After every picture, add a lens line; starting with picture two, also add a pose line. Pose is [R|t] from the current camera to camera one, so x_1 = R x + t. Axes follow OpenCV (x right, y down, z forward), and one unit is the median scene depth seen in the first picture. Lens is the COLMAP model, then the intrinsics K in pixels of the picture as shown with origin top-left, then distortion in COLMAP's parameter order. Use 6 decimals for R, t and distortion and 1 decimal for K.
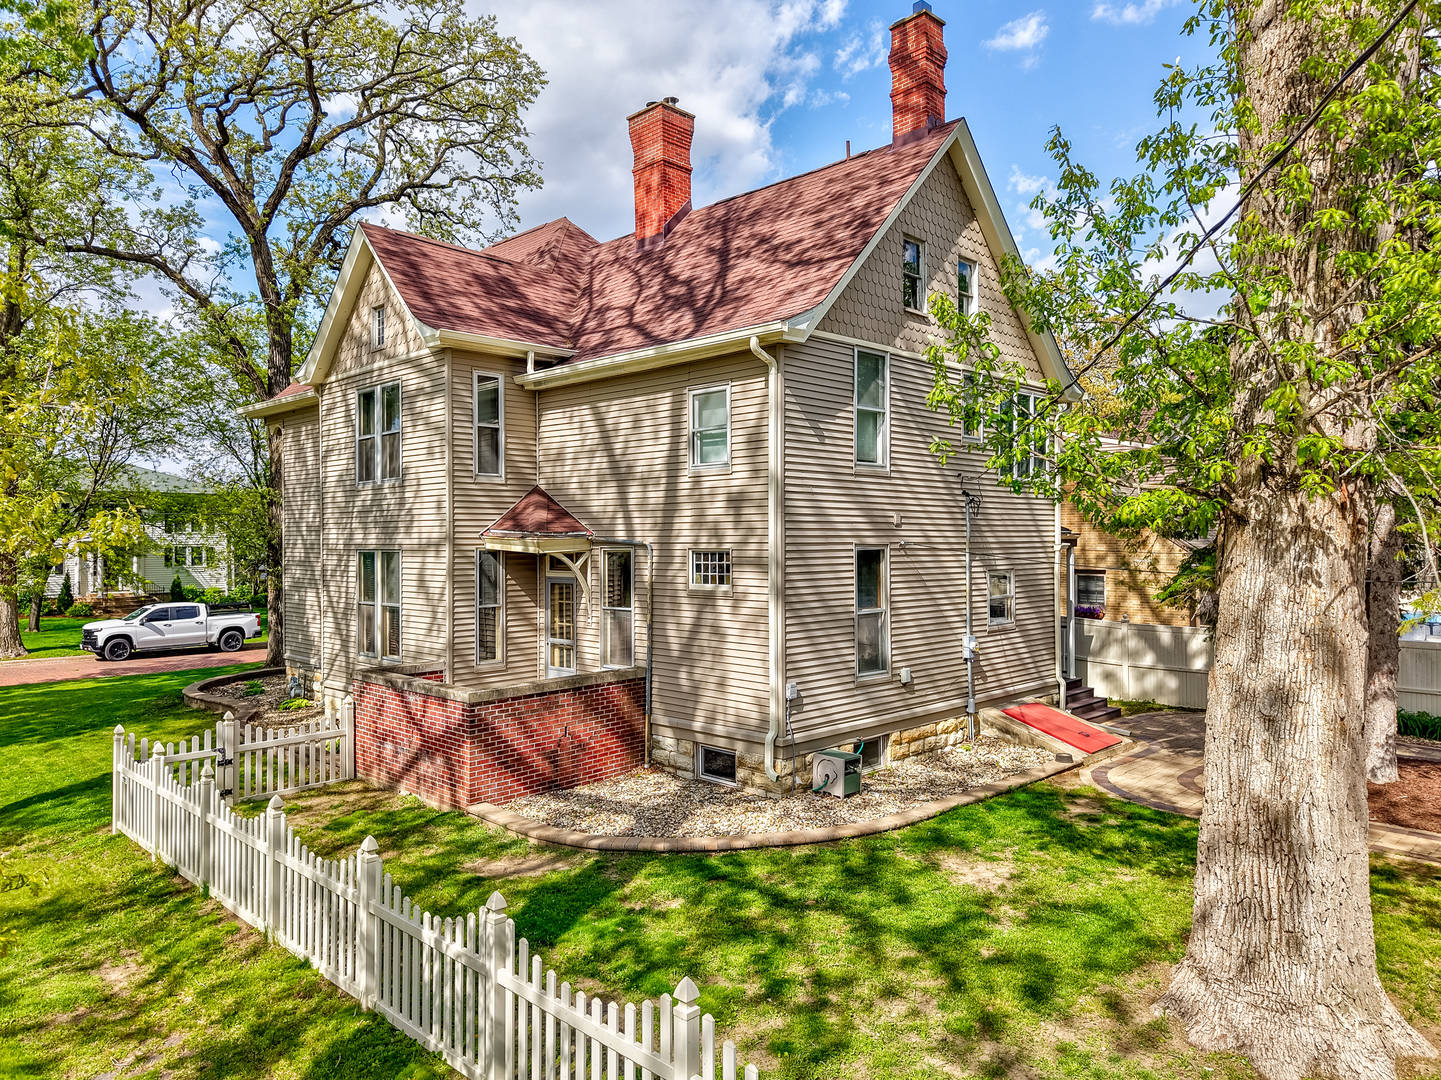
lens RADIAL K [[962.4, 0, 720.6], [0, 962.4, 546.3], [0, 0, 1]] dist [0.050382, -0.000989]
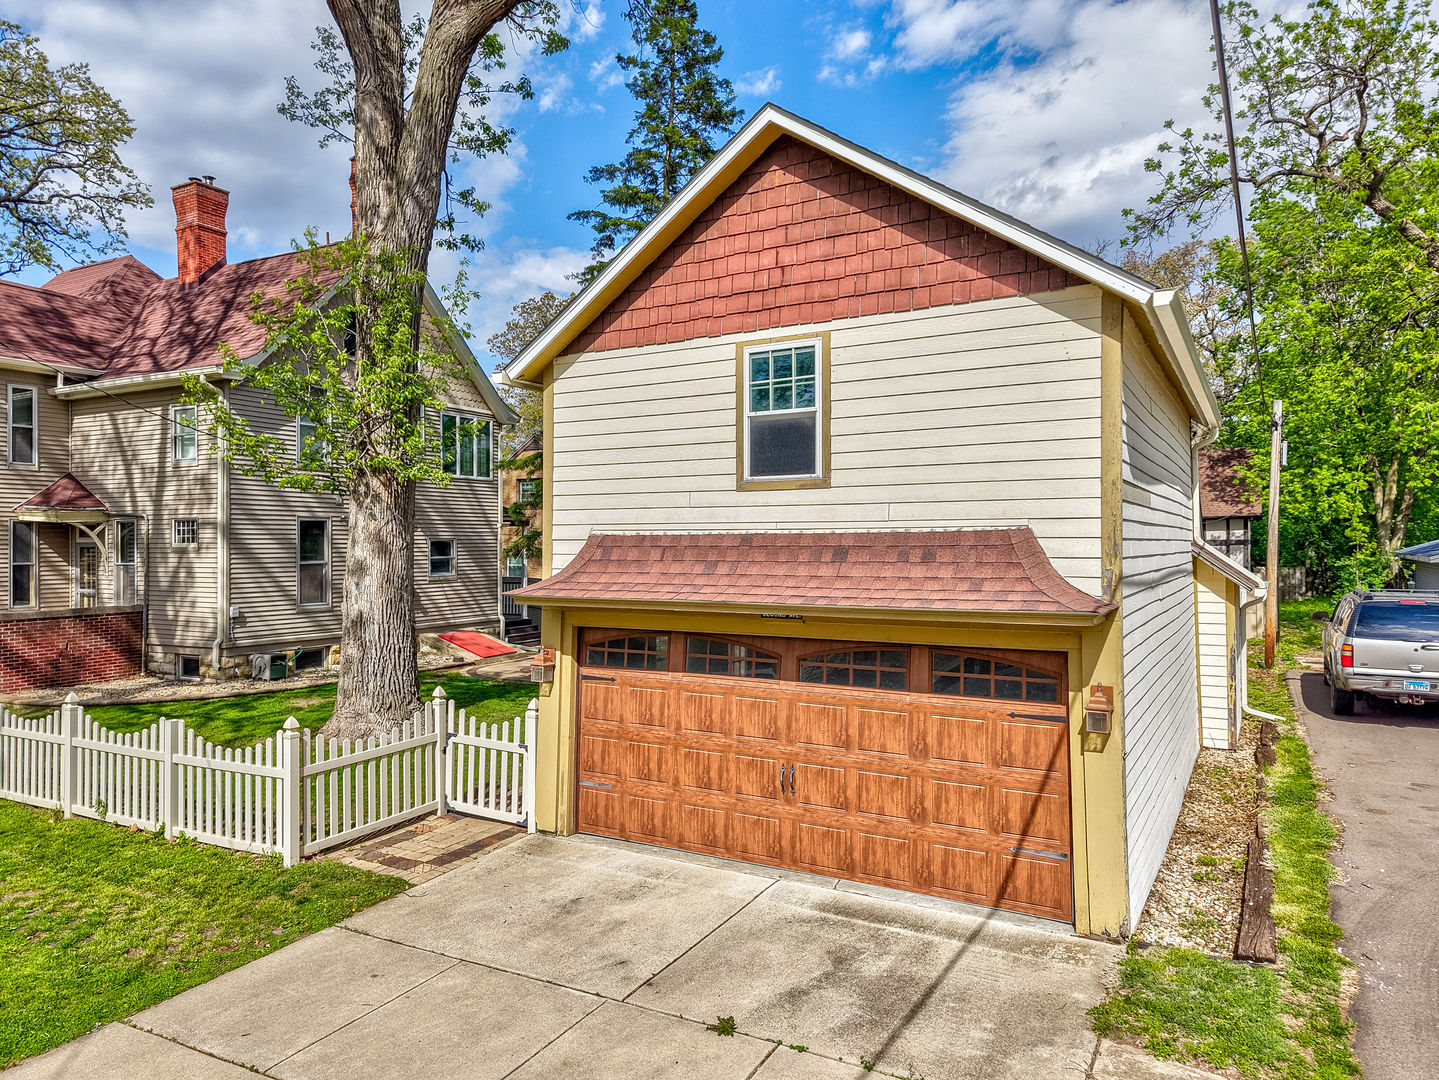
lens RADIAL K [[972.0, 0, 716.9], [0, 972.0, 544.5], [0, 0, 1]] dist [0.052755, -0.030006]
pose [[0.967072, 0.000487, 0.254504, 0.275562], [0.000983, 0.999984, -0.005650, 0.037164], [-0.254503, 0.005714, 0.967055, -0.450339]]
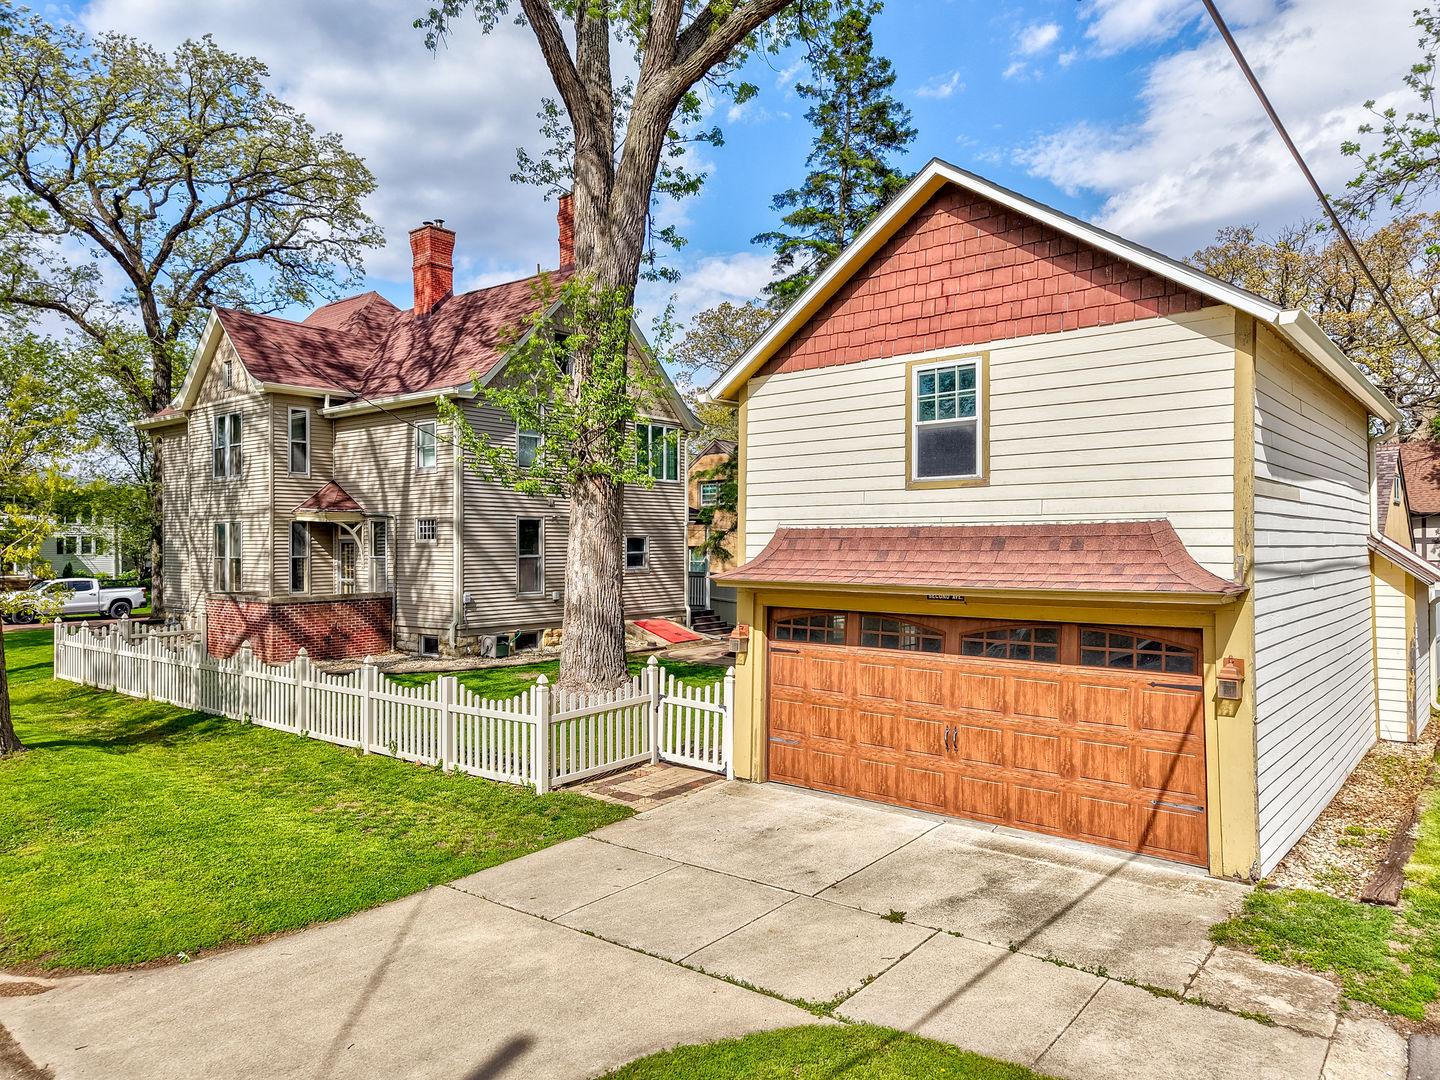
lens RADIAL K [[972.6, 0, 717.4], [0, 972.6, 544.5], [0, 0, 1]] dist [0.052755, -0.030006]
pose [[0.996556, 0.001205, 0.082919, 0.253993], [-0.000757, 0.999985, -0.005435, 0.042214], [-0.082925, 0.005354, 0.996541, -0.533435]]
